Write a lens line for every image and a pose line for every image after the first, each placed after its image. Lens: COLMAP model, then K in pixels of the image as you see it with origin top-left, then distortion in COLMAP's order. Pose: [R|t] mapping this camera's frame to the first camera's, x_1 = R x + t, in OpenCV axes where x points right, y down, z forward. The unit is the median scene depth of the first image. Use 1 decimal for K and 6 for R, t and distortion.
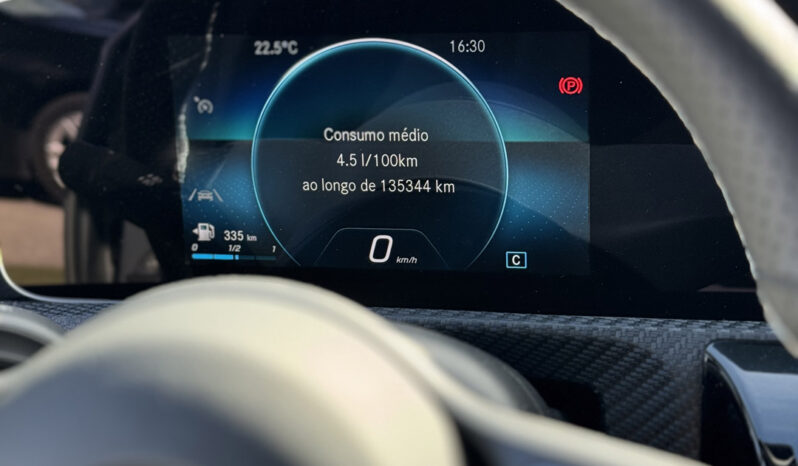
lens RADIAL K [[1539.8, 0, 397.5], [0, 1539.8, 236.5], [0, 0, 1]] dist [0.184069, 0.000000]
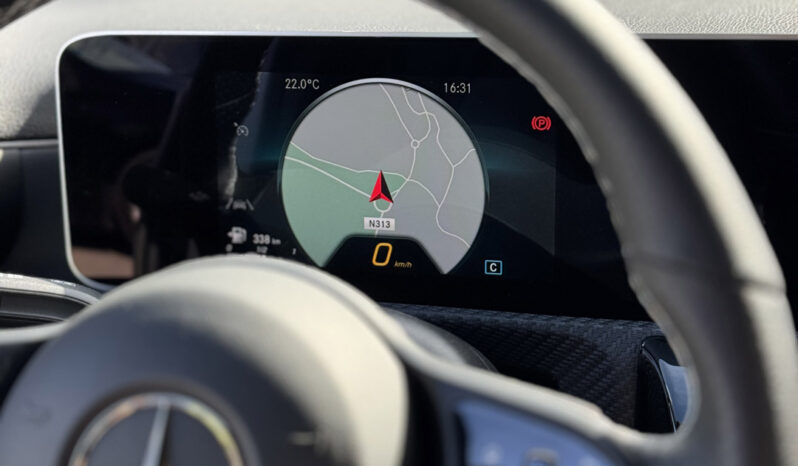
lens RADIAL K [[1539.8, 0, 399.3], [0, 1539.8, 233.8], [0, 0, 1]] dist [0.184069, 0.000000]
pose [[0.997882, 0.041829, -0.049823, 0.062615], [-0.044076, 0.998019, -0.044887, 0.046060], [0.047847, 0.046988, 0.997749, -0.198446]]
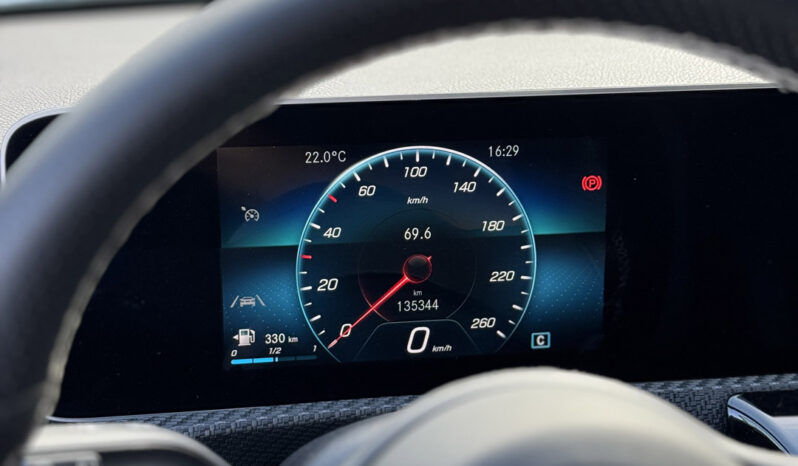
lens RADIAL K [[1539.8, 0, 400.3], [0, 1539.8, 235.9], [0, 0, 1]] dist [0.184069, 0.000000]
pose [[0.907888, -0.047181, 0.416550, -0.475375], [0.073525, 0.996165, -0.047419, -0.014481], [-0.412716, 0.073678, 0.907875, 0.024159]]
